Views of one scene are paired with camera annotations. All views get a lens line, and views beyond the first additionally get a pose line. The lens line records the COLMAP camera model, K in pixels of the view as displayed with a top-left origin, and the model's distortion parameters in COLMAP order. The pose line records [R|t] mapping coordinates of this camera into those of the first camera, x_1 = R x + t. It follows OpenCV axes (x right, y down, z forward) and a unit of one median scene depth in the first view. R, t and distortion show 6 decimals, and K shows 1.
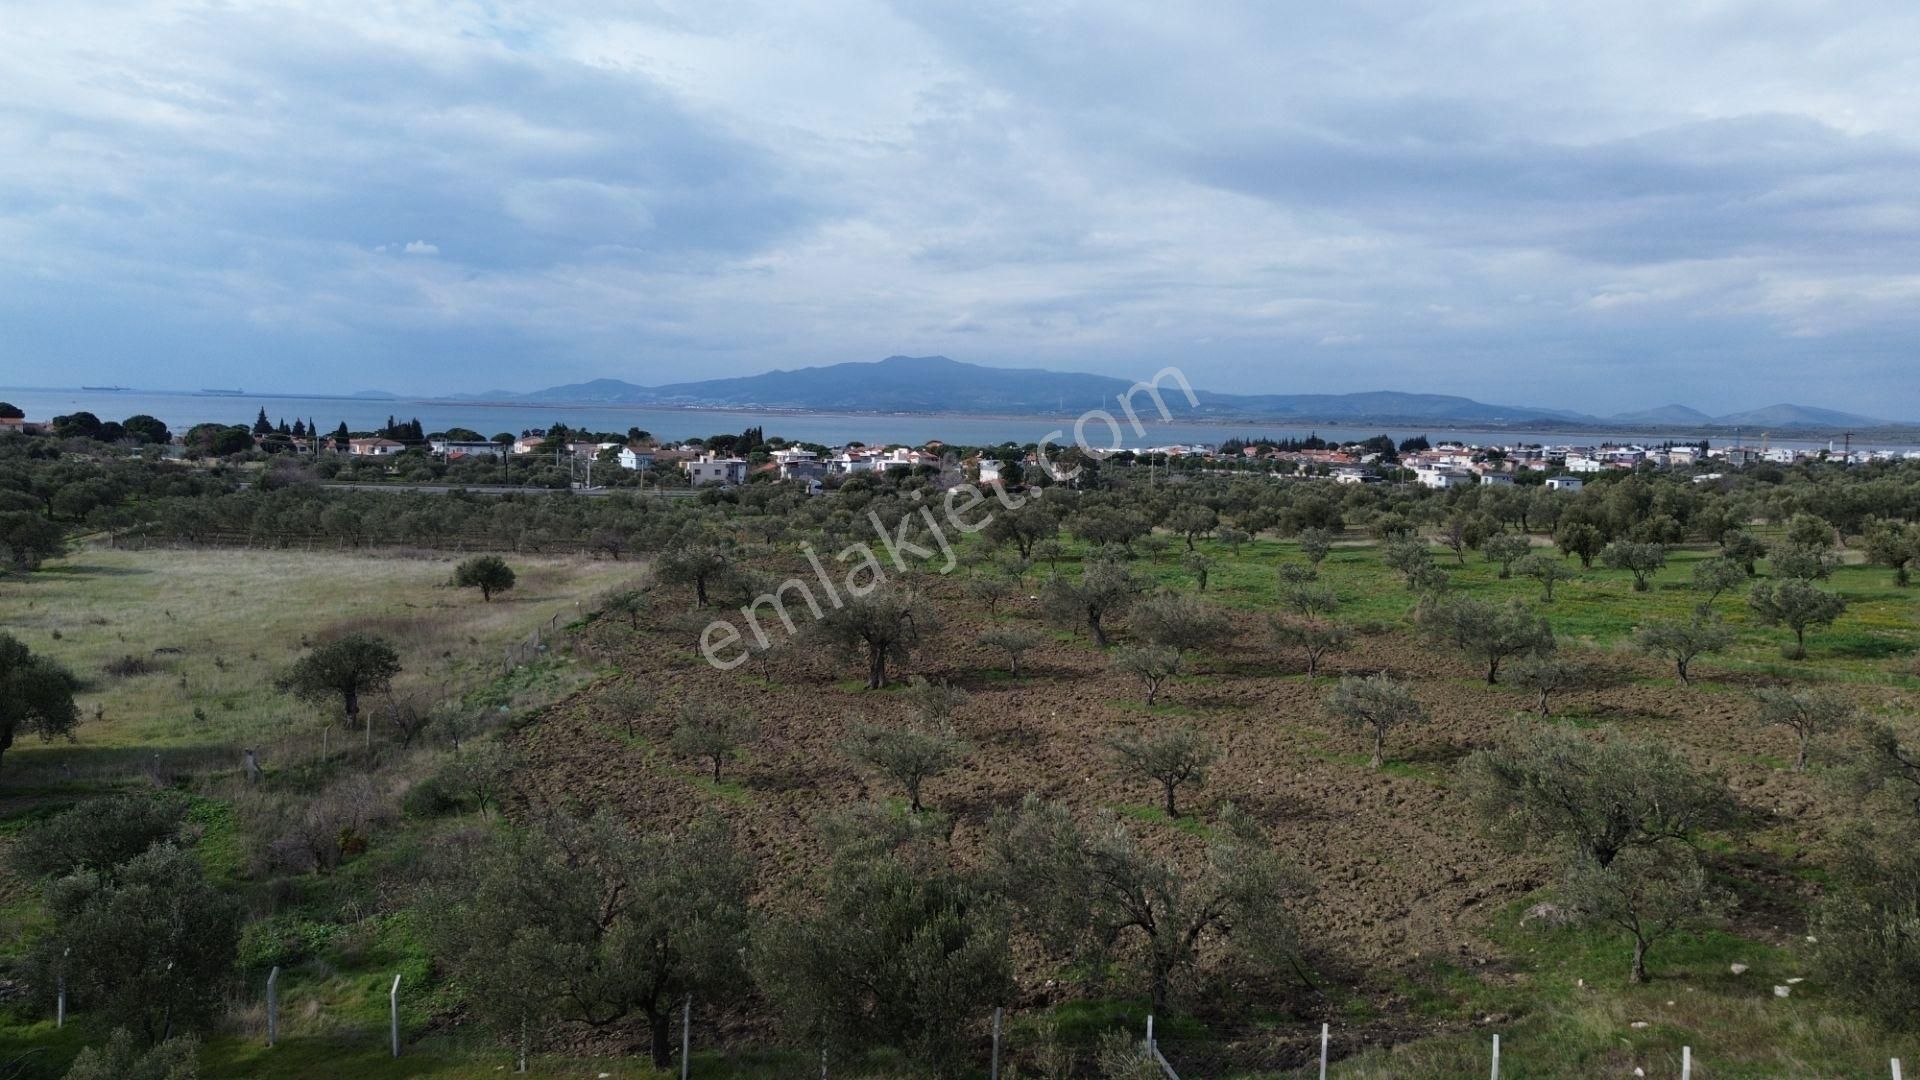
lens RADIAL K [[1375.3, 0, 958.2], [0, 1375.3, 526.4], [0, 0, 1]] dist [0.062960, -0.066830]
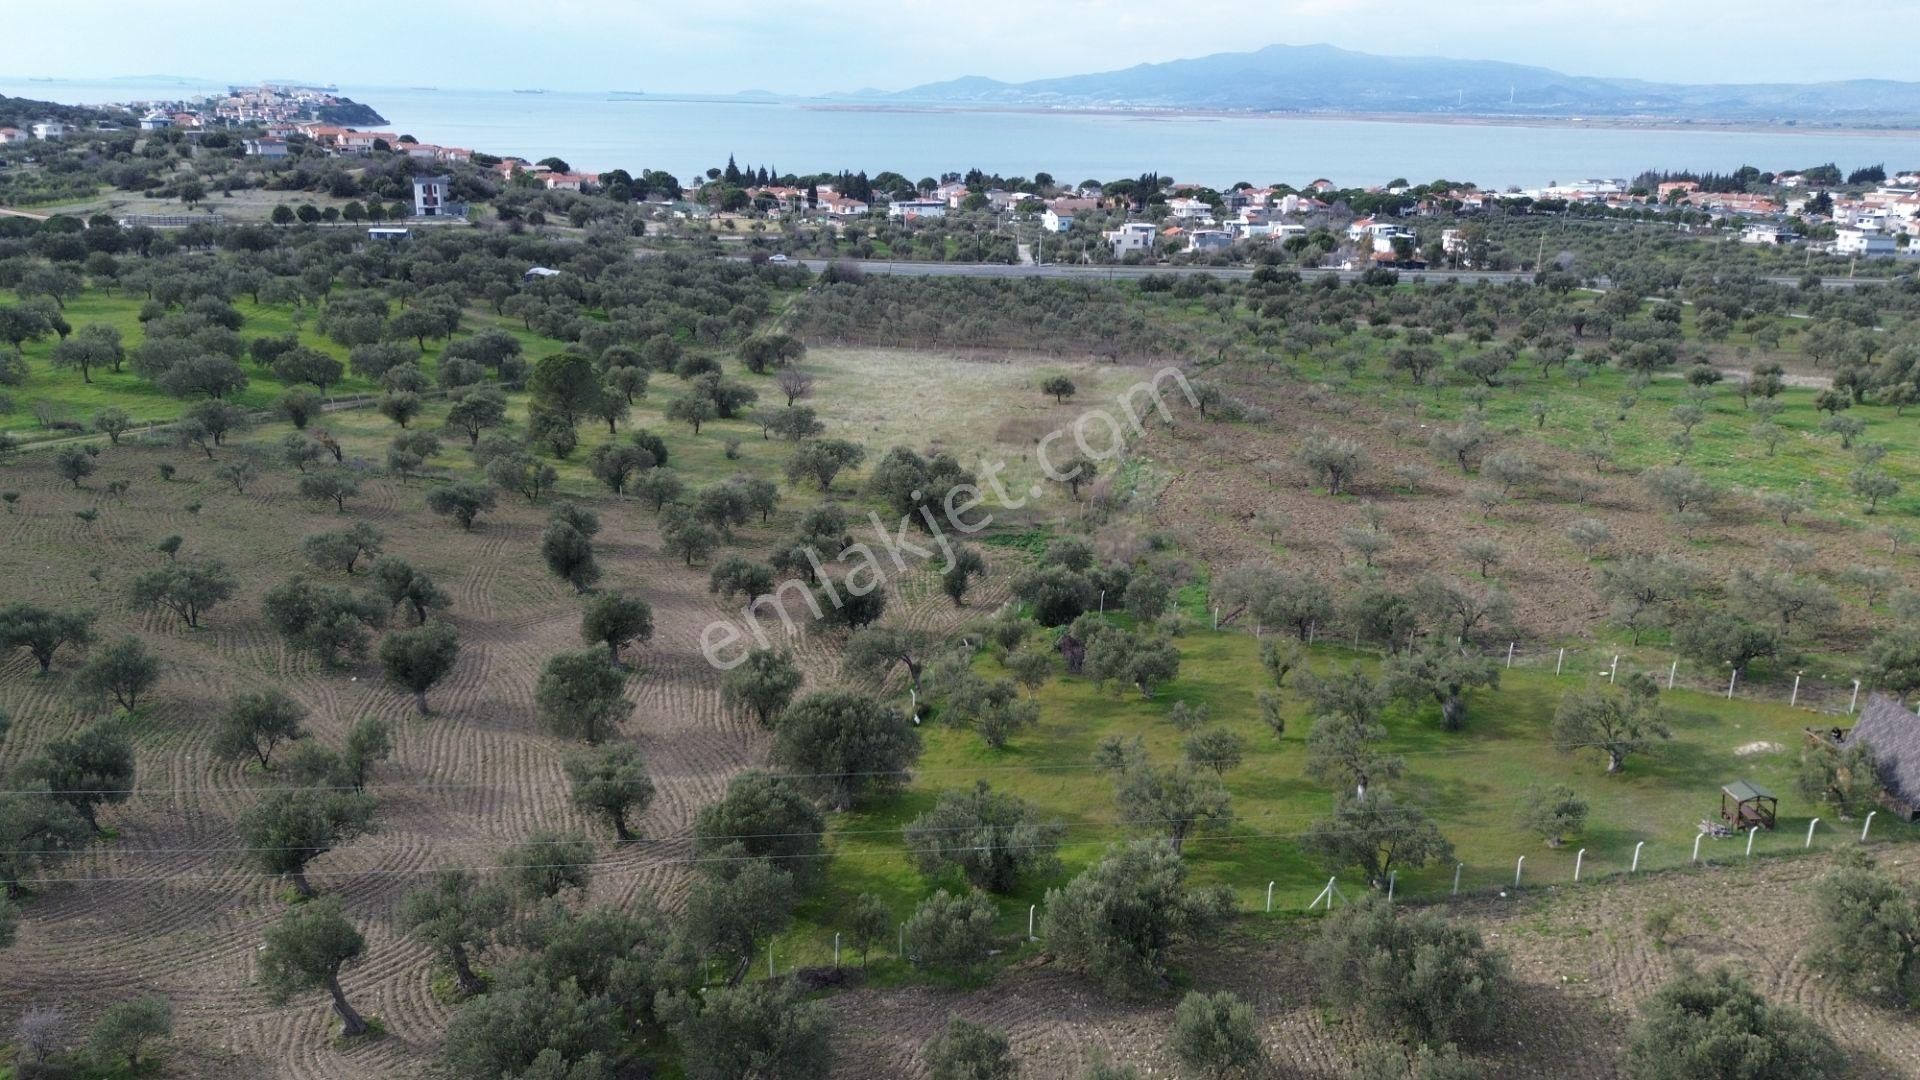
lens RADIAL K [[1375.3, 0, 958.3], [0, 1375.3, 526.5], [0, 0, 1]] dist [0.062960, -0.066830]
pose [[0.966962, 0.070351, -0.245021, -0.017719], [-0.018095, 0.977683, 0.209306, -0.044920], [0.254278, -0.197957, 0.946655, -0.184422]]
